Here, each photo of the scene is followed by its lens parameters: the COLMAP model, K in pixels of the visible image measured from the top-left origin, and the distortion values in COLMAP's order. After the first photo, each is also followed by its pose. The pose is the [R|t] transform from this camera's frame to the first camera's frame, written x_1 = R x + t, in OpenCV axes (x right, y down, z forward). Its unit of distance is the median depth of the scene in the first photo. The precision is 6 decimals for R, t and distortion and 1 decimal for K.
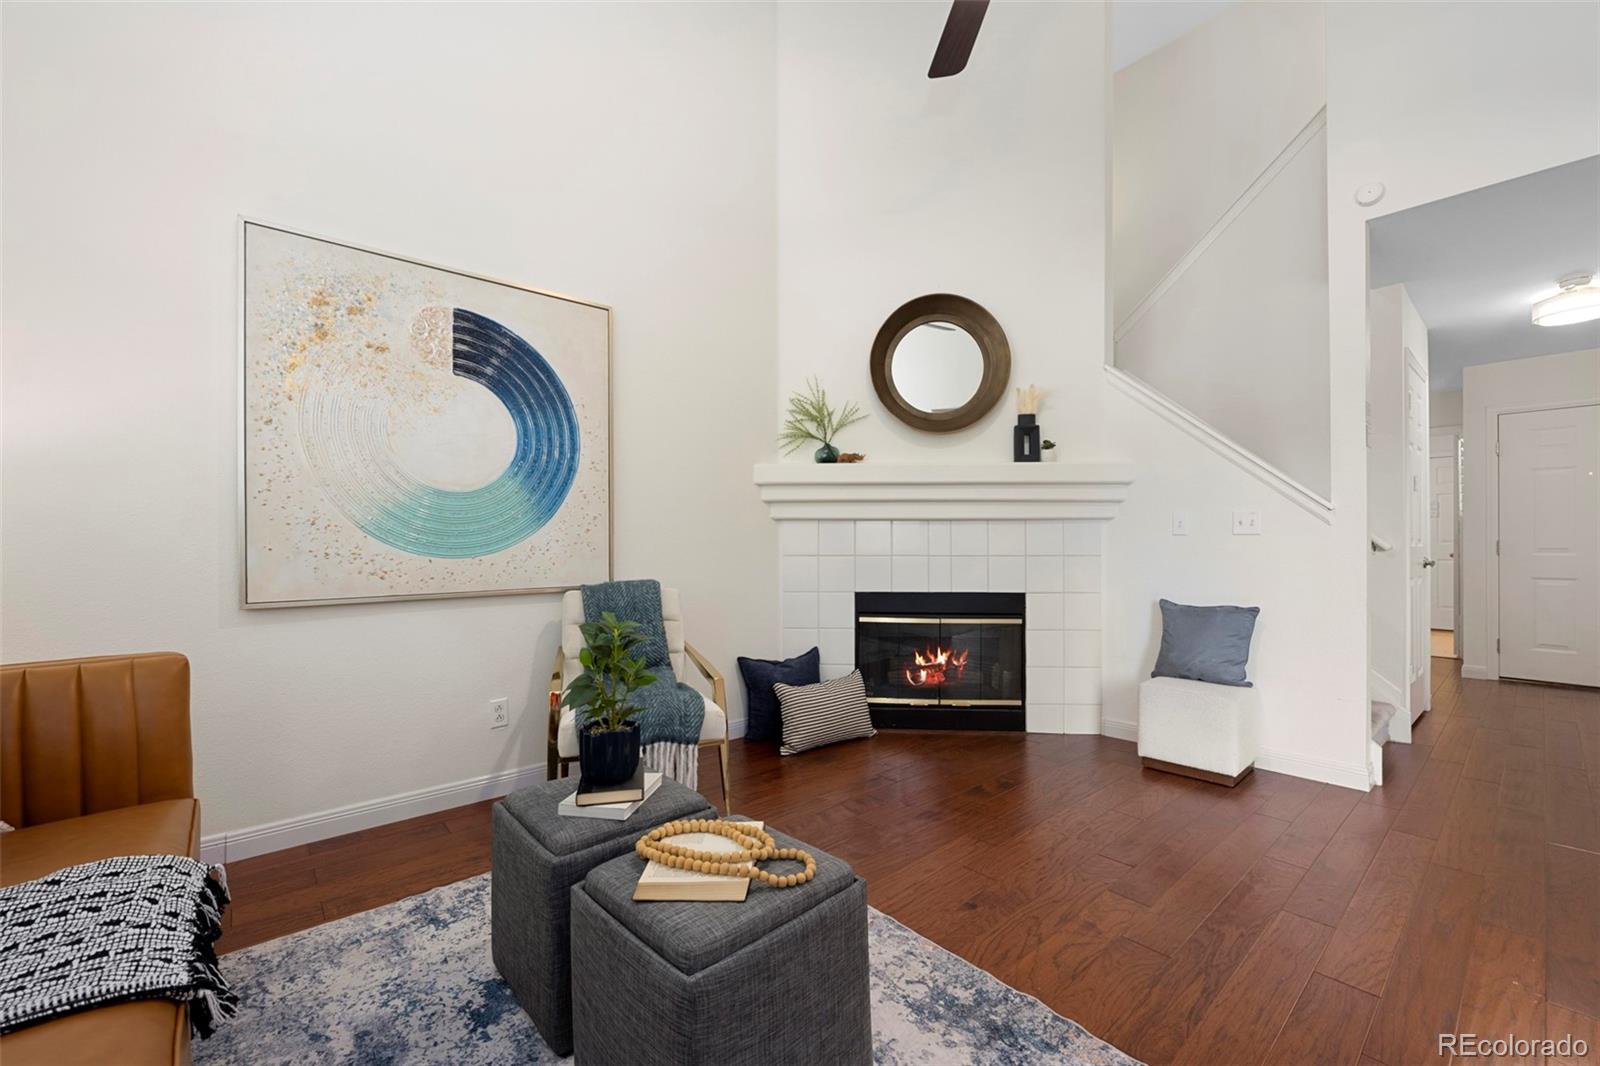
lens RADIAL K [[652.7, 0, 791.6], [0, 652.7, 541.9], [0, 0, 1]] dist [-0.003244, -0.000850]
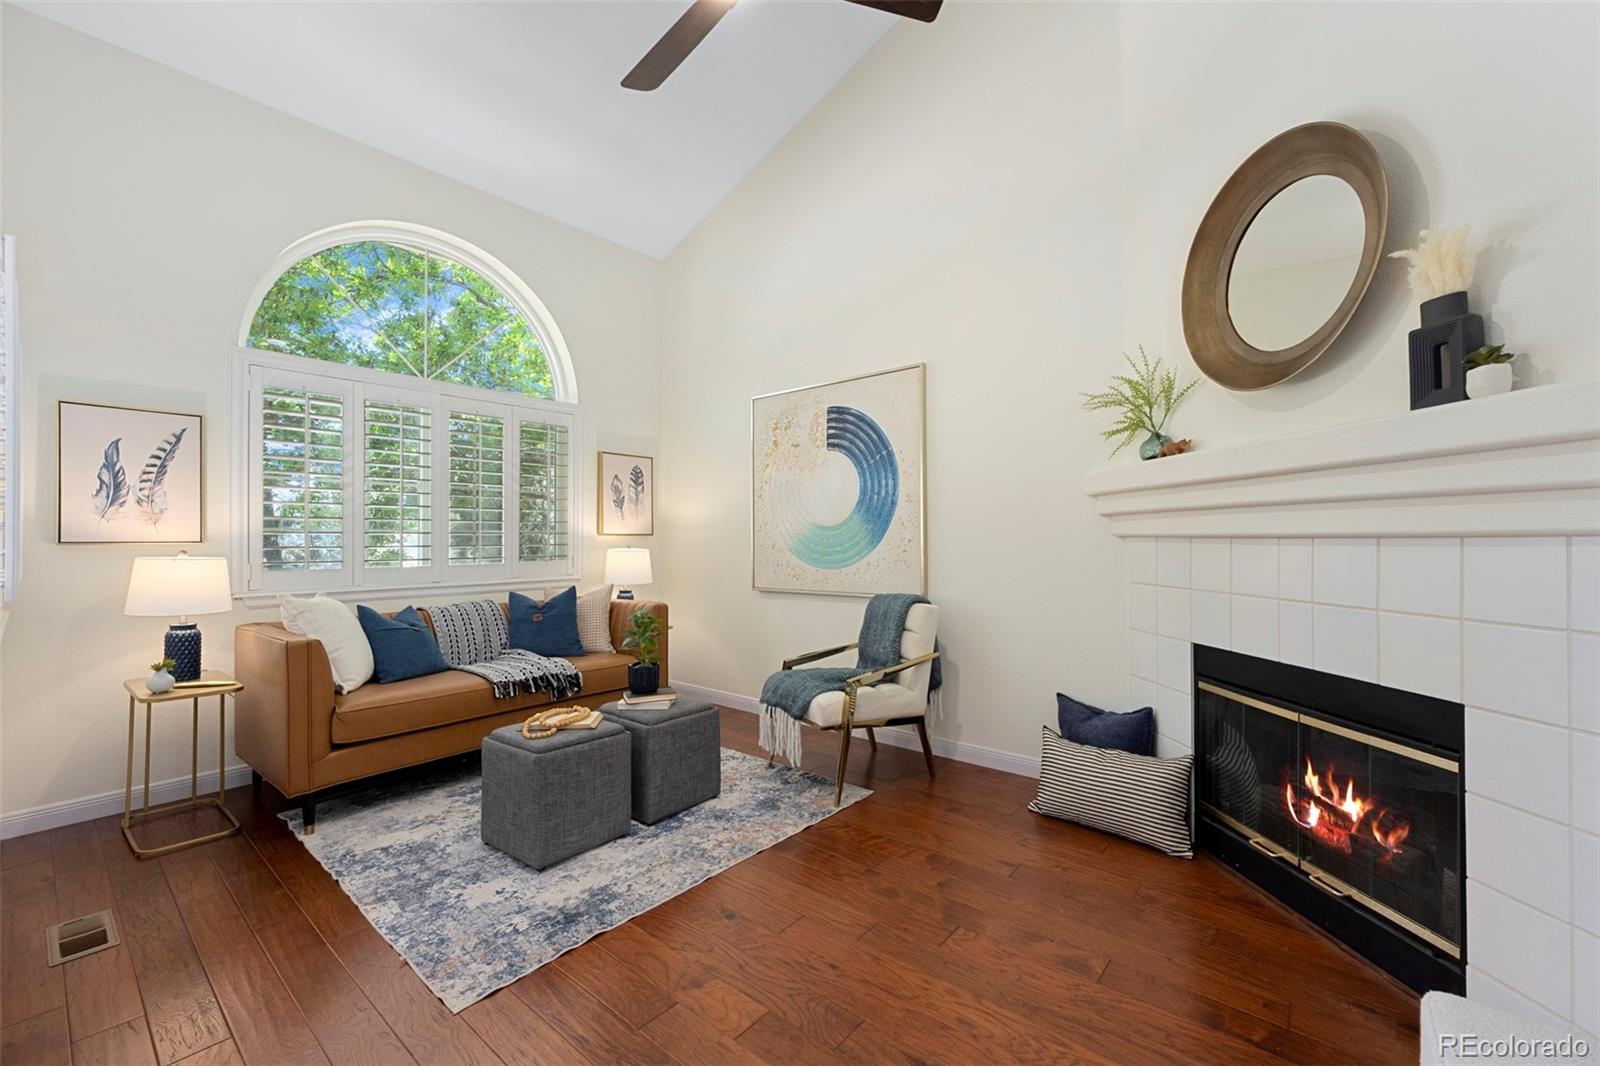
lens RADIAL K [[652.7, 0, 814.3], [0, 652.7, 540.5], [0, 0, 1]] dist [-0.003244, -0.000850]
pose [[0.166743, 0.003788, -0.985993, 0.713074], [0.005692, 0.999972, 0.004804, -0.036026], [0.985984, -0.006414, 0.166717, 0.503367]]
